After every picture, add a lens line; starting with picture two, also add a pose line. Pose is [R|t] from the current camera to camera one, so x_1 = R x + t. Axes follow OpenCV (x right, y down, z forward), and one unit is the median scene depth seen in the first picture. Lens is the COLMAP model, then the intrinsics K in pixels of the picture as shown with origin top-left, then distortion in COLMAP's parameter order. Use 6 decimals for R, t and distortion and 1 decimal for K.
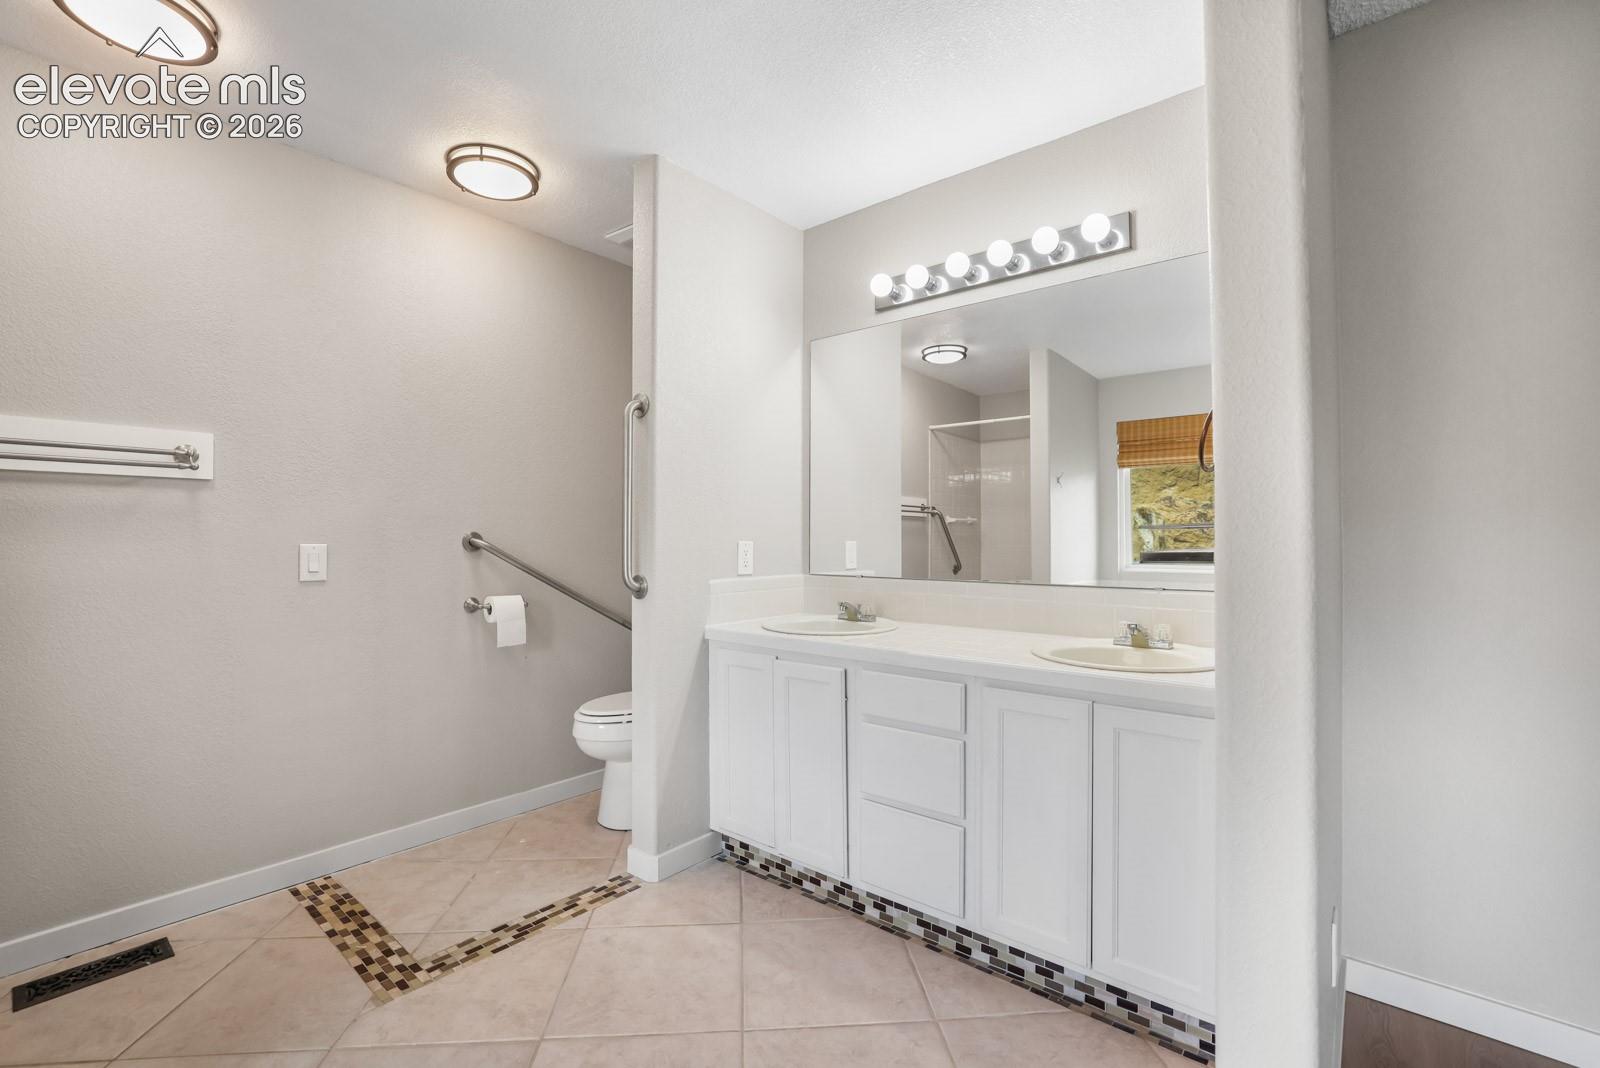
lens RADIAL K [[727.2, 0, 800.0], [0, 727.2, 534.0], [0, 0, 1]] dist [-0.000543, 0.000374]
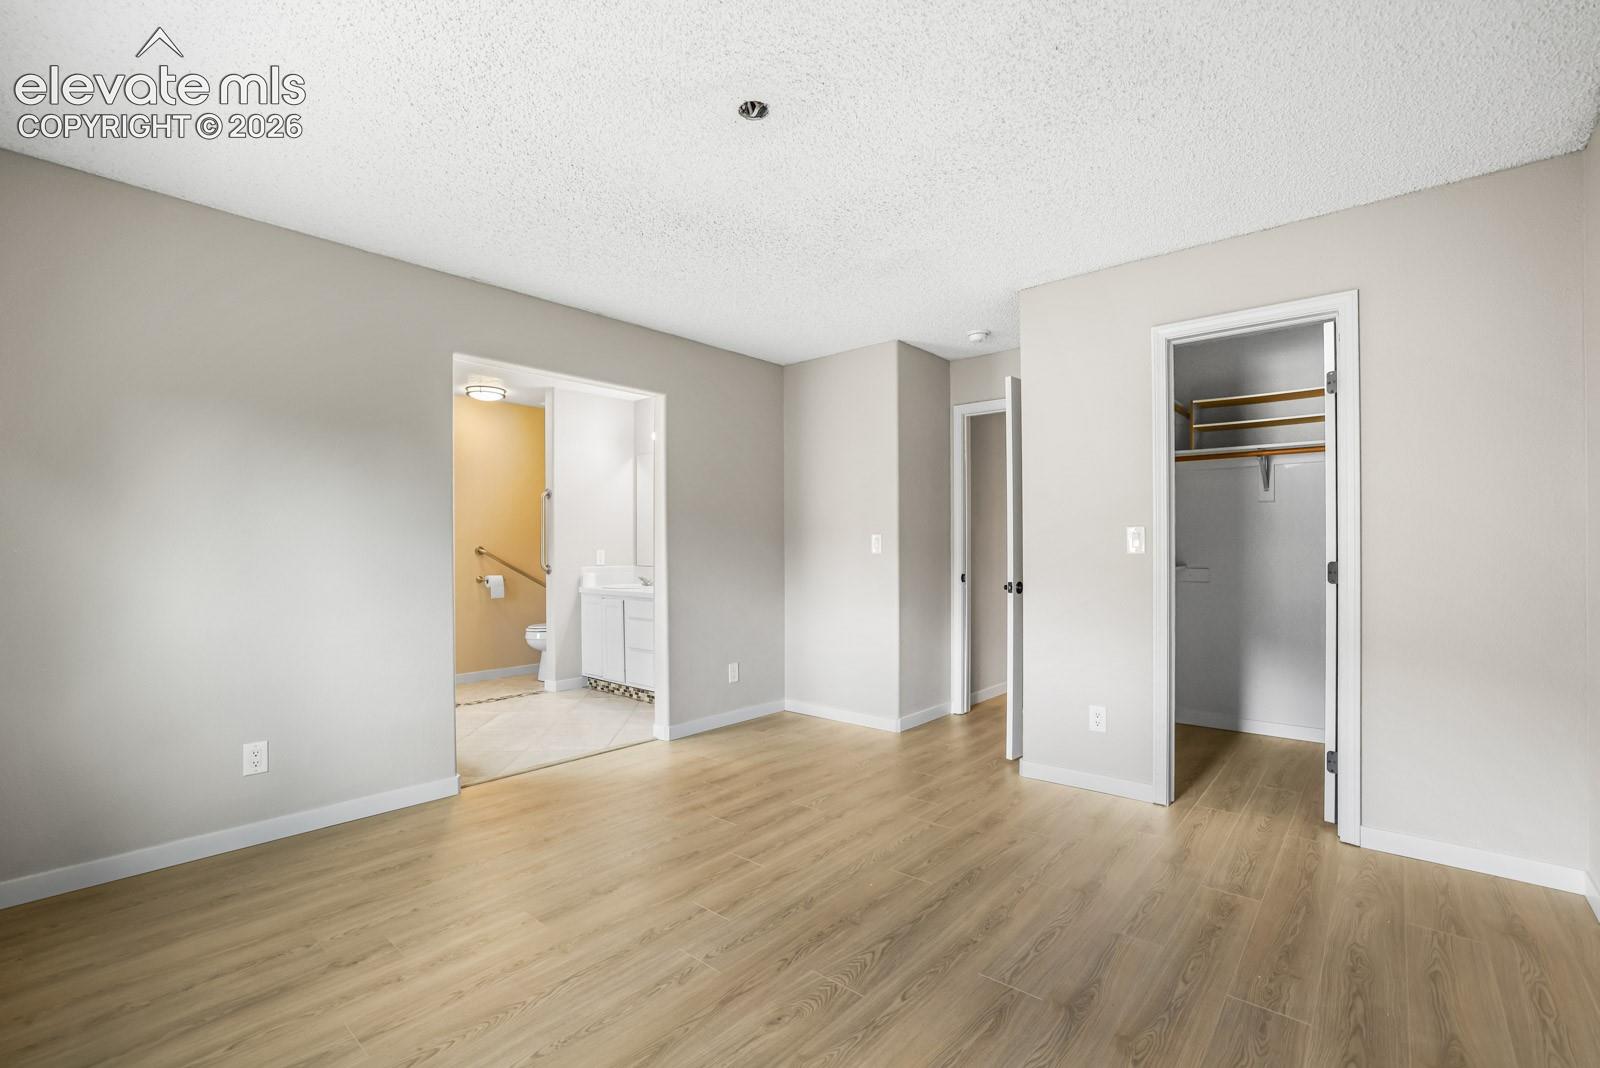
lens RADIAL K [[692.2, 0, 800.6], [0, 692.2, 554.3], [0, 0, 1]] dist [-0.000481, 0.000035]
pose [[0.999953, -0.001534, -0.009599, 0.655567], [0.001640, 0.999939, 0.010959, 0.000082], [0.009581, -0.010974, 0.999894, -1.315191]]
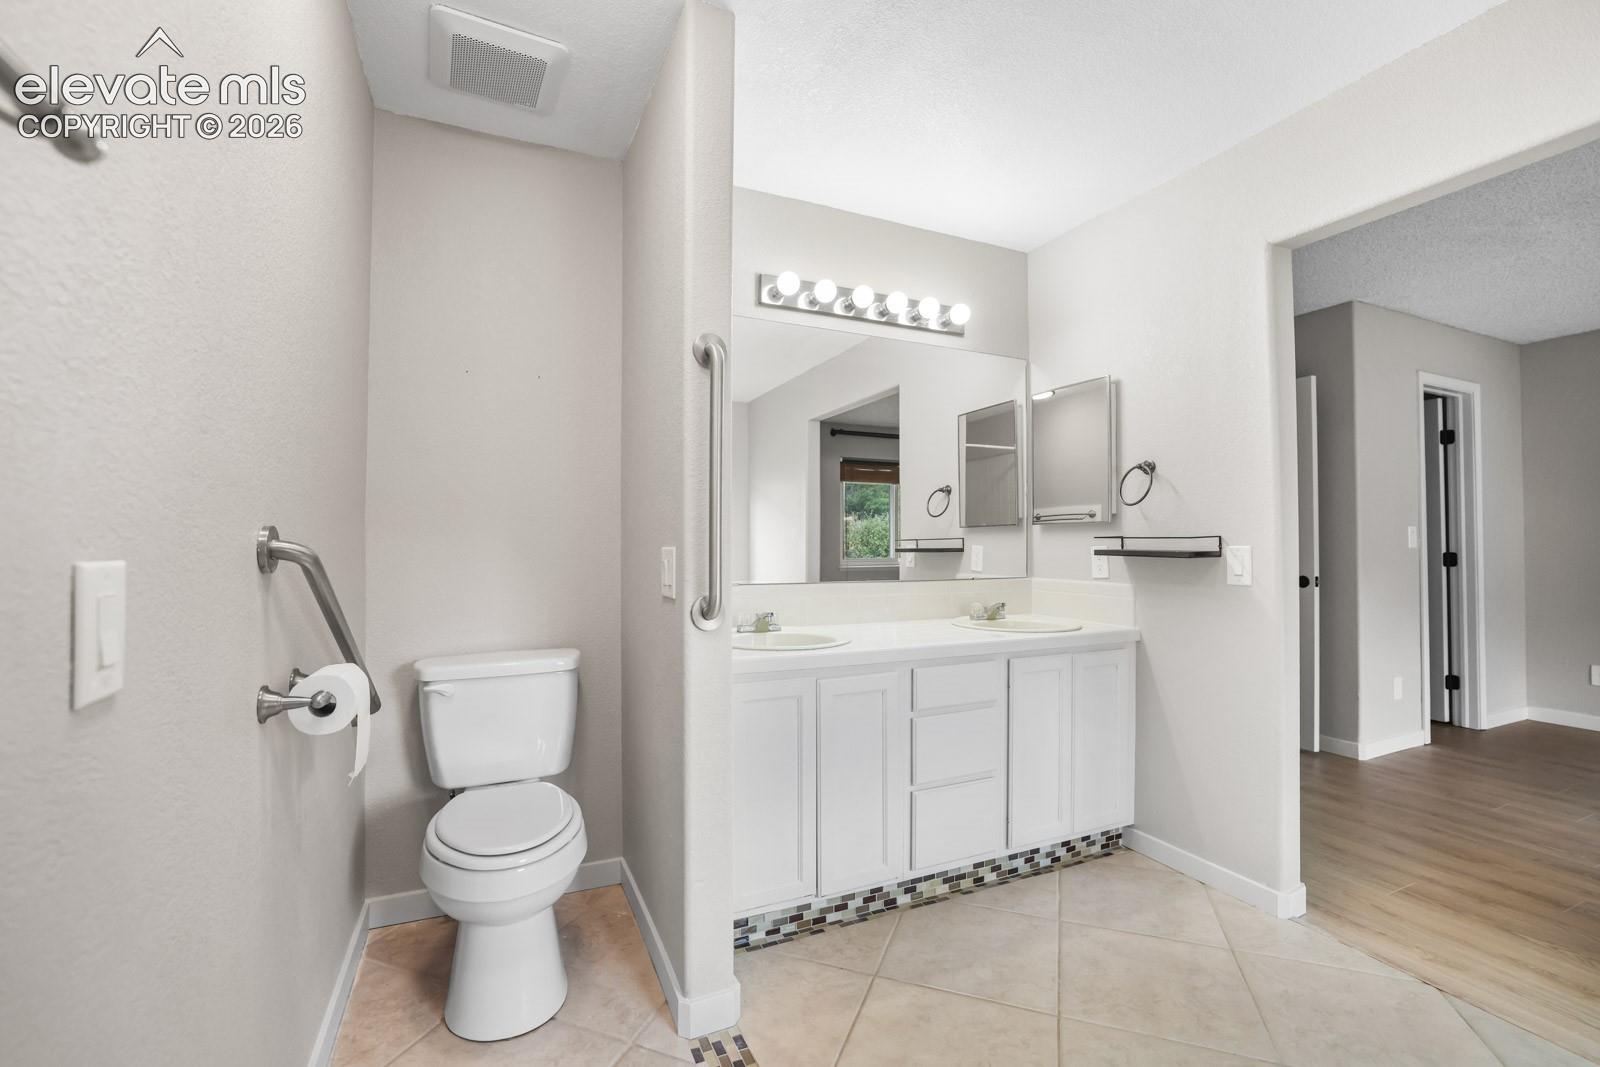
lens RADIAL K [[697.1, 0, 829.6], [0, 697.1, 529.7], [0, 0, 1]] dist [-0.001892, -0.000239]
pose [[0.398324, 0.019631, 0.917035, -0.814485], [-0.007721, 0.999807, -0.018049, 0.006116], [-0.917212, 0.000109, 0.398399, 0.650348]]
